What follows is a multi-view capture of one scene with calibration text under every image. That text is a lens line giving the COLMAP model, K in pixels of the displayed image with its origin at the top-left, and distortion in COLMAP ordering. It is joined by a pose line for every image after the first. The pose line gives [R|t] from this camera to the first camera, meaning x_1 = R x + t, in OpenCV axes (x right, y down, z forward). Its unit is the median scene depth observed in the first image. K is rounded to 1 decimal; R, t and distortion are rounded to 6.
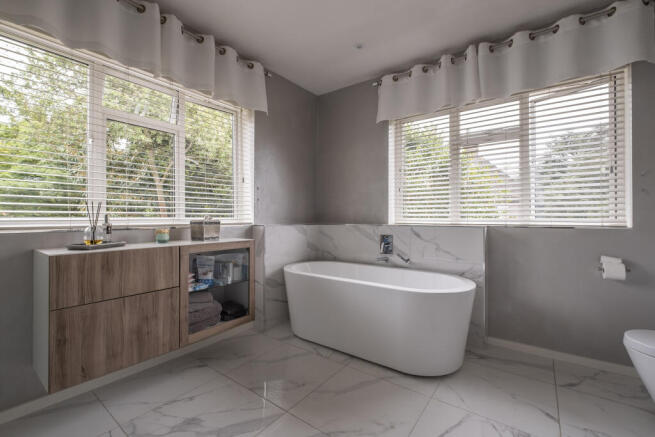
lens RADIAL K [[284.1, 0, 326.5], [0, 284.1, 217.2], [0, 0, 1]] dist [-0.004216, -0.000266]
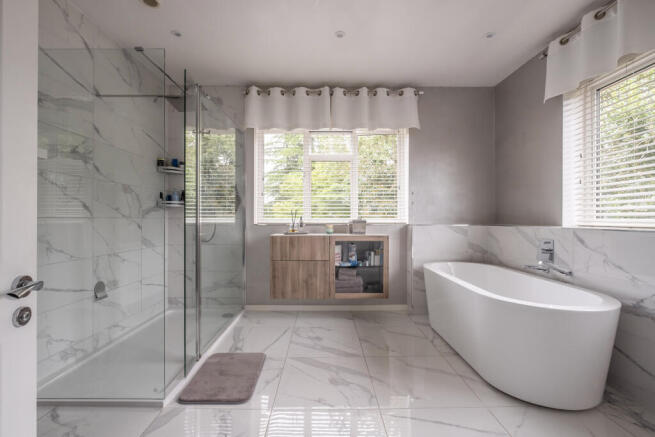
lens RADIAL K [[284.1, 0, 324.7], [0, 284.1, 219.4], [0, 0, 1]] dist [-0.004216, -0.000266]
pose [[0.613281, 0.003639, -0.789857, 0.588946], [0.000970, 0.999985, 0.005361, -0.000092], [0.789865, -0.004054, 0.613268, -0.007023]]
